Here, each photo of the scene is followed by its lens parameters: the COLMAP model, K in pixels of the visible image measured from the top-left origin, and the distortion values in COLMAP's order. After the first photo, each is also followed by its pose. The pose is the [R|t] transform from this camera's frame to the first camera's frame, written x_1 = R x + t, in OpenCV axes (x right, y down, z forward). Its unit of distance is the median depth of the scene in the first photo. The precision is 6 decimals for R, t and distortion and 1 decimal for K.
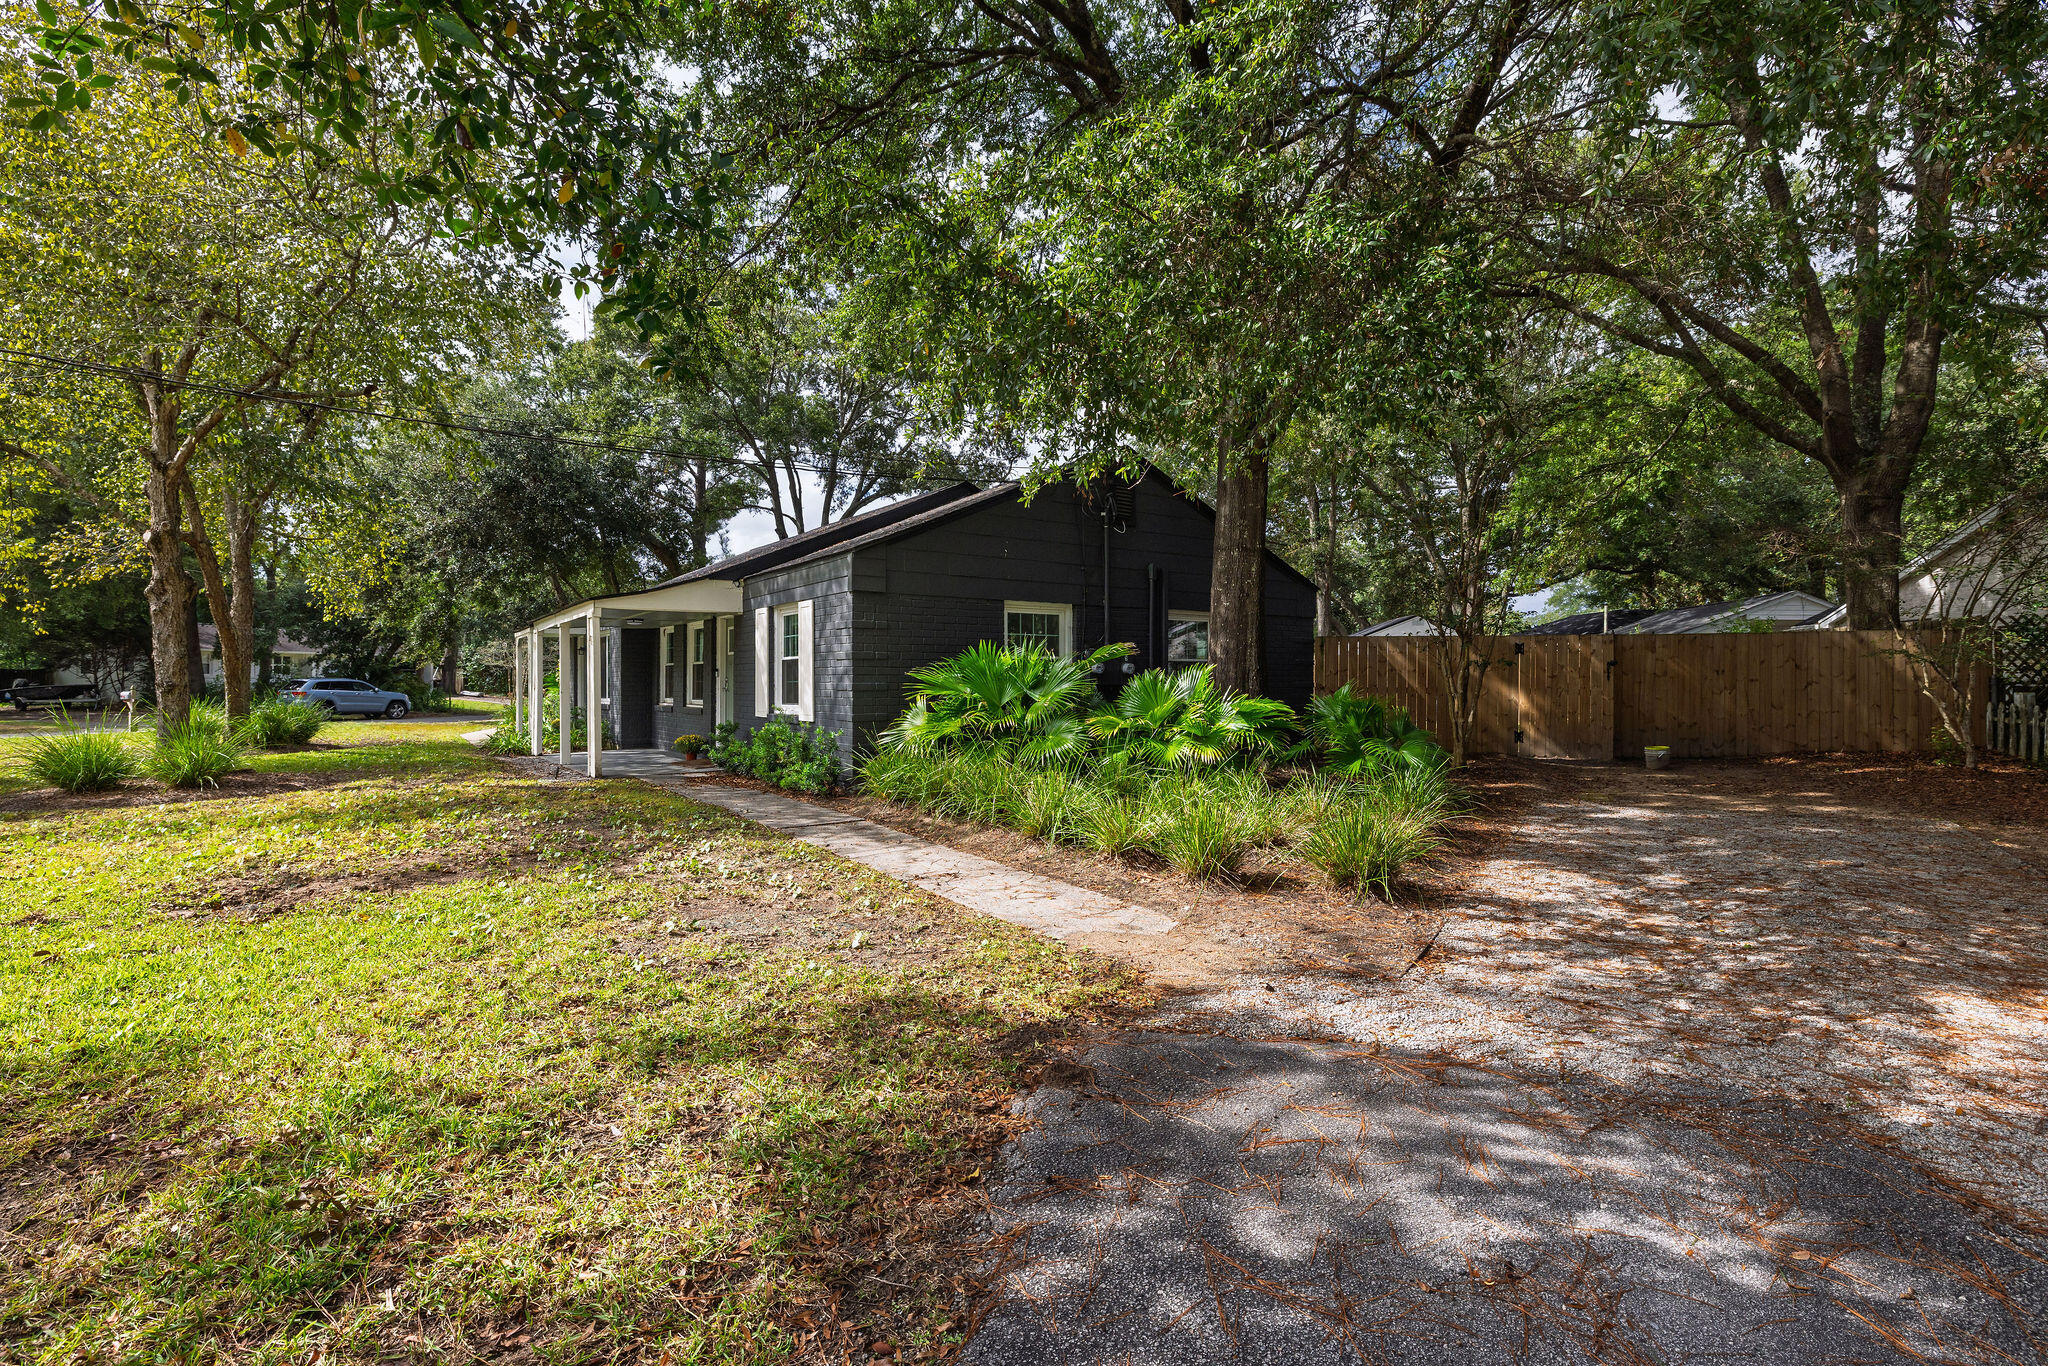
lens RADIAL K [[999.7, 0, 1023.3], [0, 999.7, 680.3], [0, 0, 1]] dist [-0.000876, 0.000150]
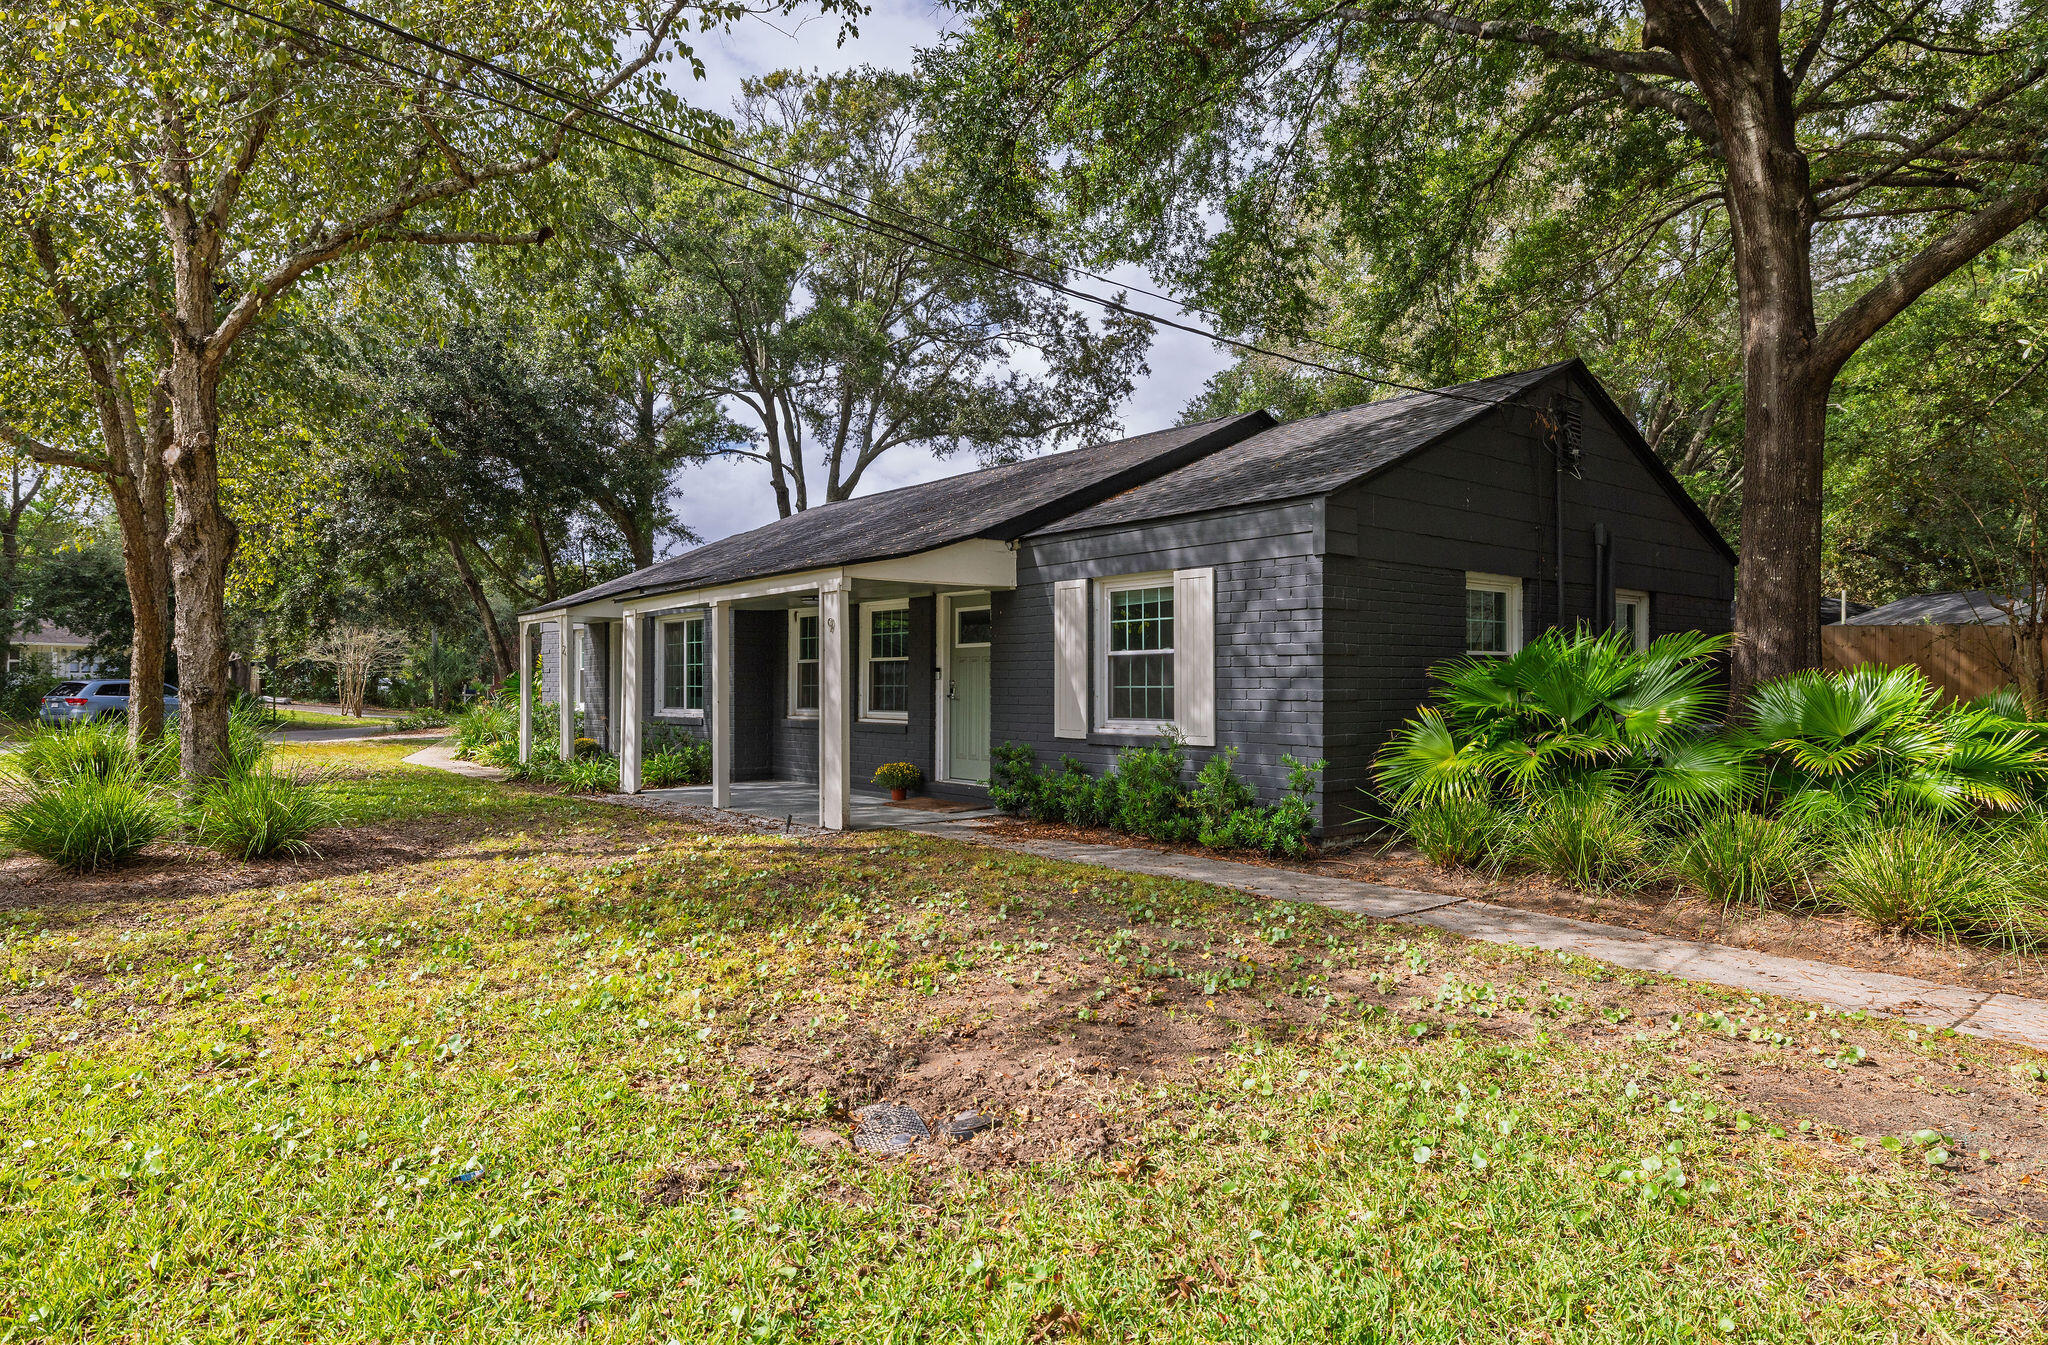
lens RADIAL K [[1201.2, 0, 1024.9], [0, 1201.2, 669.4], [0, 0, 1]] dist [-0.005541, -0.000294]
pose [[0.992565, 0.000168, 0.121715, -0.401167], [0.000918, 0.999960, -0.008865, -0.002835], [-0.121712, 0.008911, 0.992525, 0.177870]]
